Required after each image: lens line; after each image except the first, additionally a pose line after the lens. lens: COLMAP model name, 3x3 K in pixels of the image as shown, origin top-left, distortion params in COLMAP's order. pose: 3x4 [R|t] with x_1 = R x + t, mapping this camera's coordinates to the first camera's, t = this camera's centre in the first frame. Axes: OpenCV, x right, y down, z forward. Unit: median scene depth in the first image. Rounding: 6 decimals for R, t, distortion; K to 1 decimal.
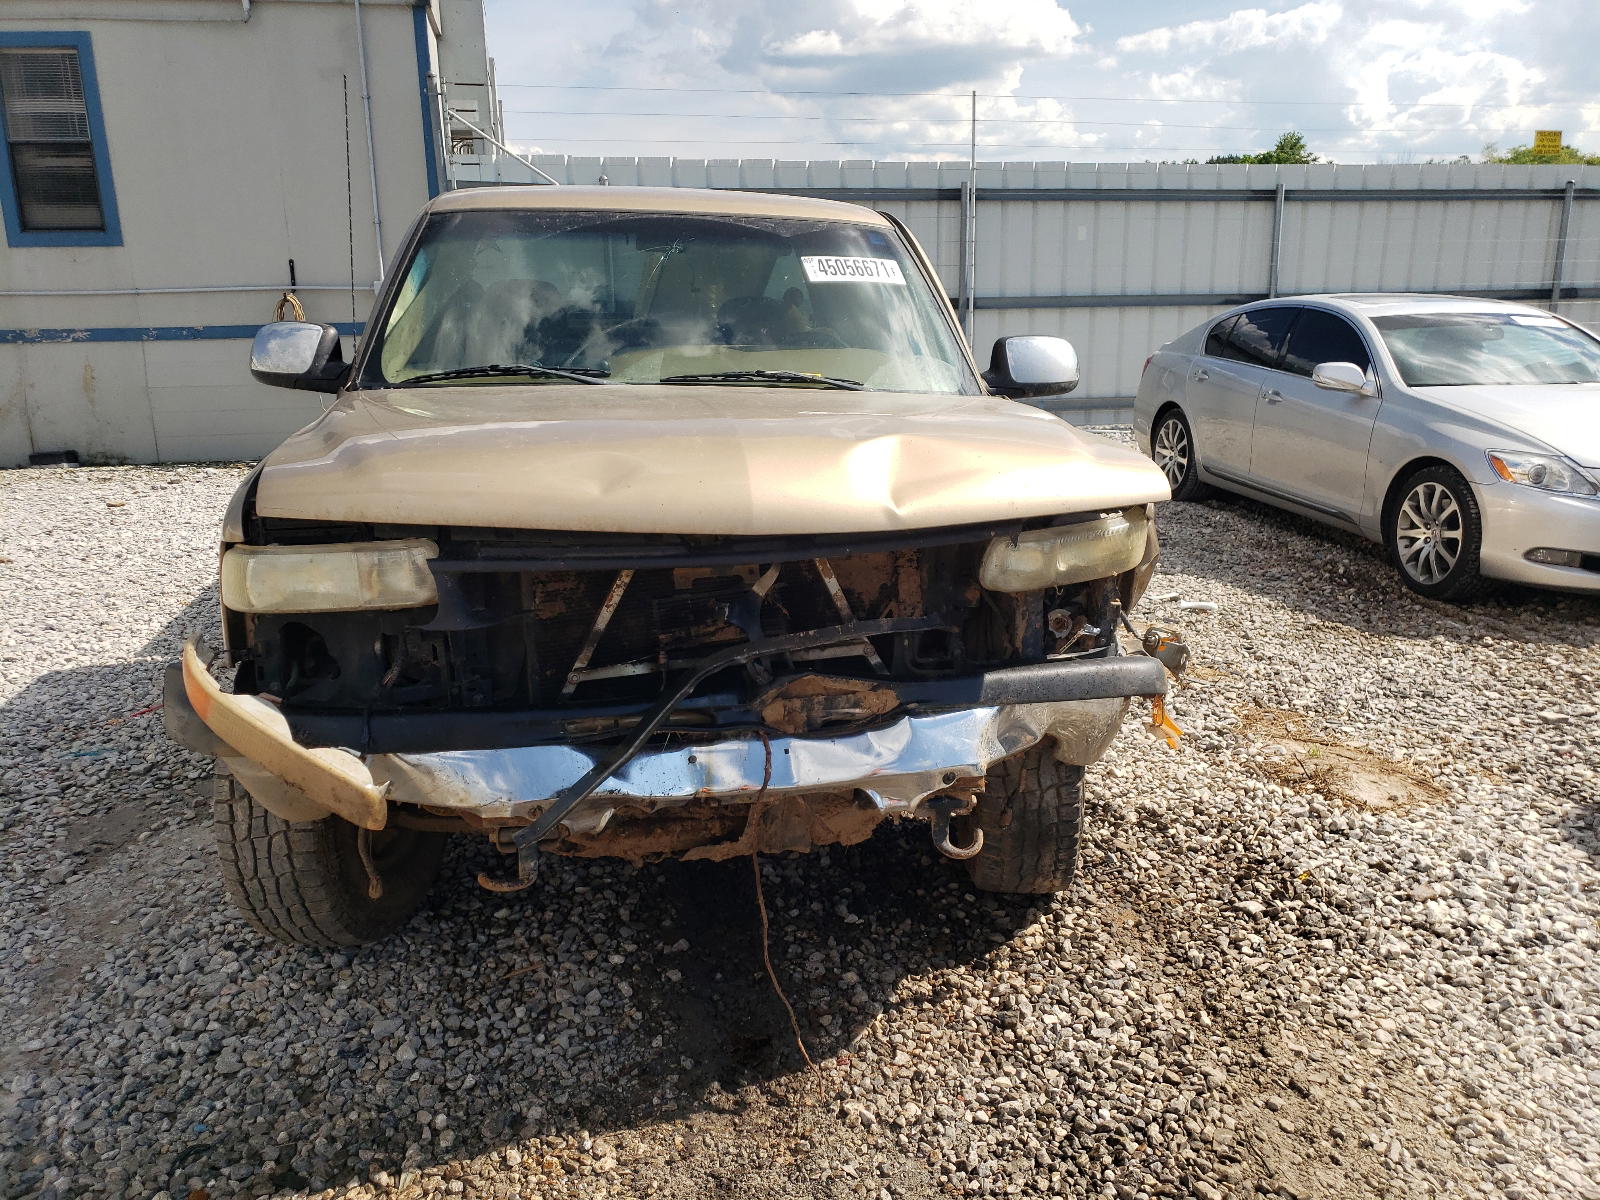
lens RADIAL K [[1212.5, 0, 800.0], [0, 1212.5, 600.0], [0, 0, 1]] dist [0.010905, 0.000990]
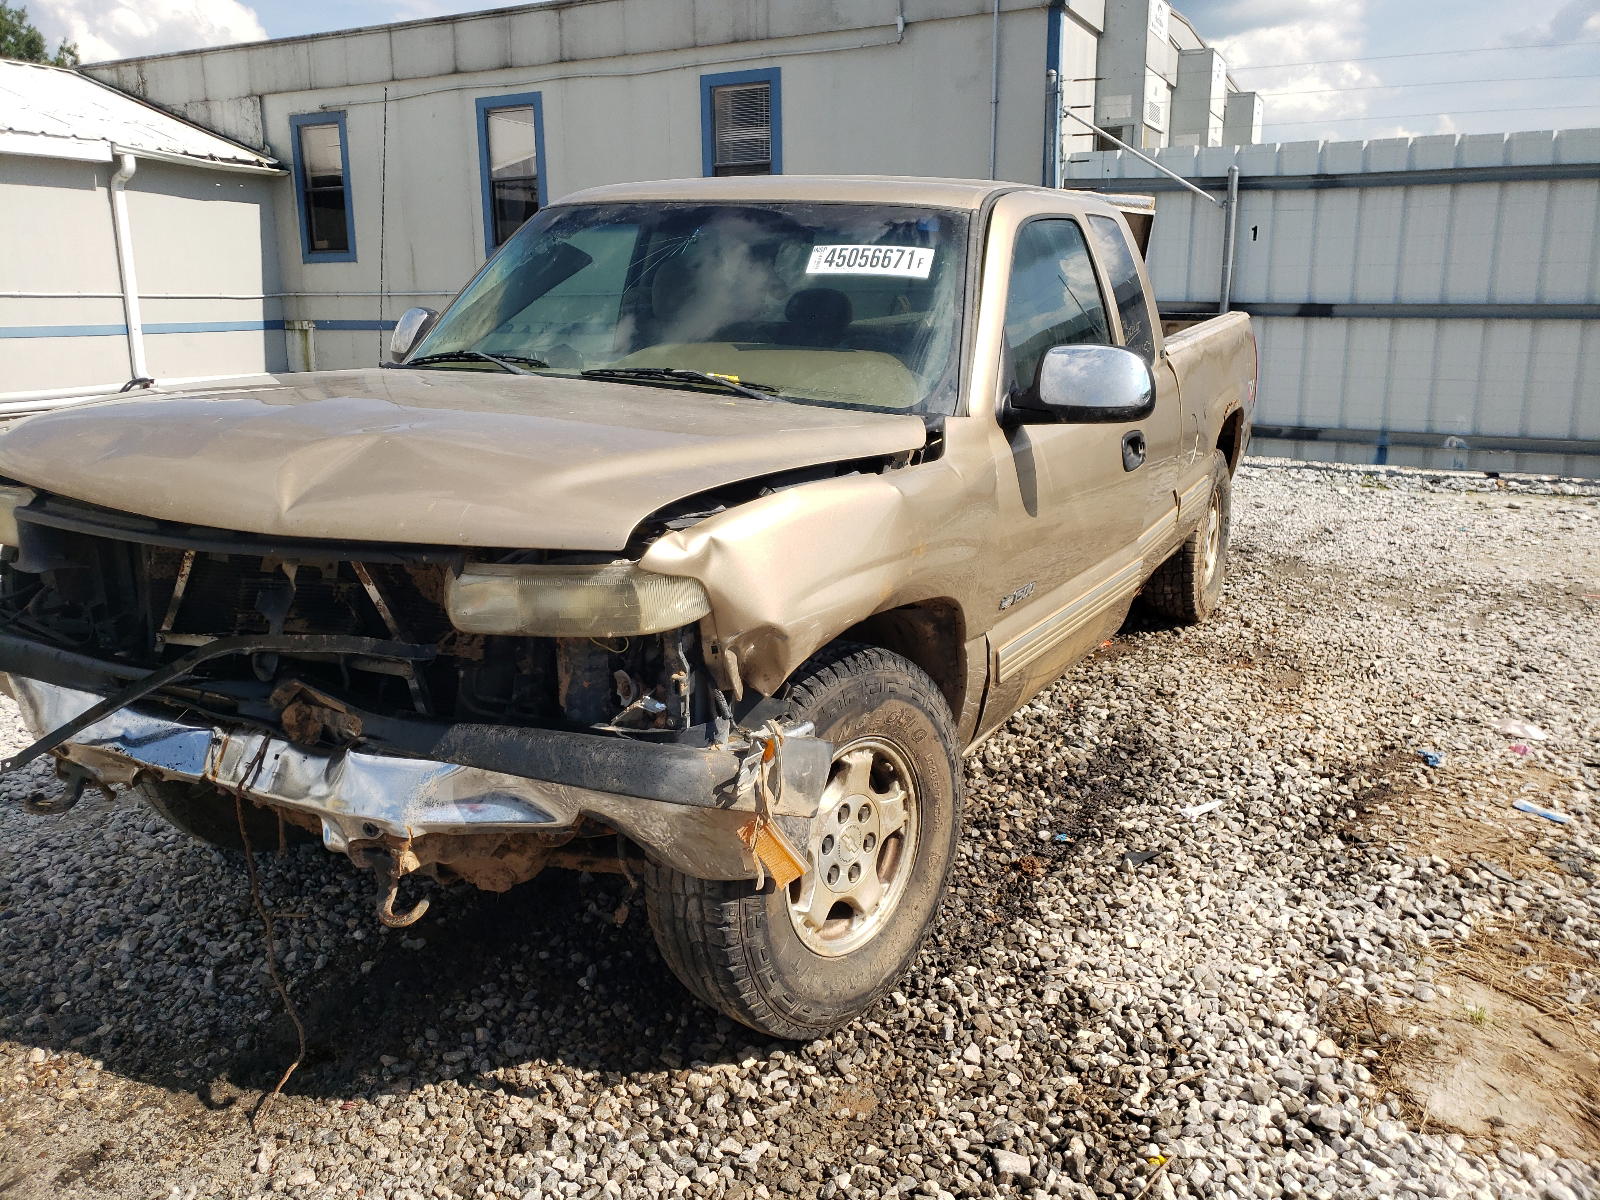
lens RADIAL K [[1237.9, 0, 803.8], [0, 1237.9, 574.5], [0, 0, 1]] dist [0.008987, -0.001159]
pose [[0.789962, 0.144408, -0.595908, 0.710351], [-0.160751, 0.986653, 0.026000, -0.086904], [0.591709, 0.075253, 0.802632, 0.363780]]
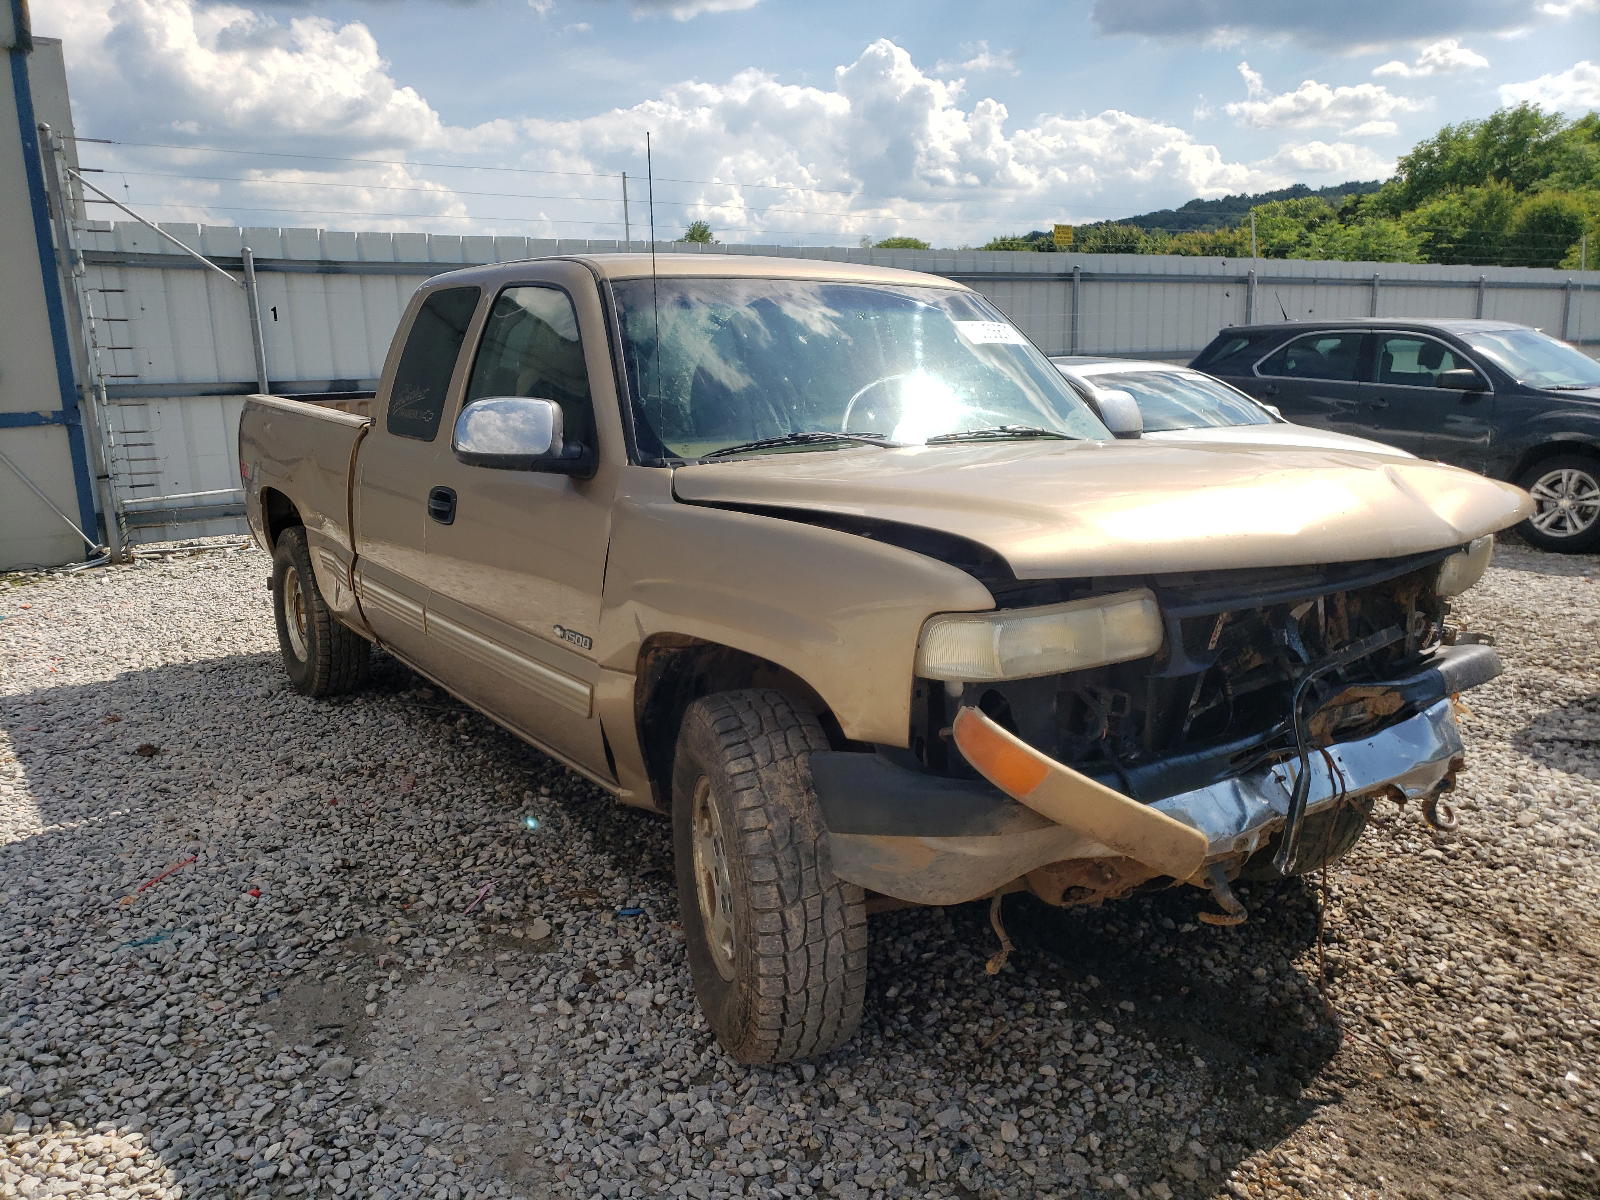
lens RADIAL K [[1216.3, 0, 747.1], [0, 1216.3, 592.3], [0, 0, 1]] dist [0.009783, -0.000692]
pose [[0.921538, -0.090629, 0.377564, -0.736018], [0.115713, 0.992297, -0.044237, -0.030046], [-0.370646, 0.084455, 0.924926, 0.128372]]
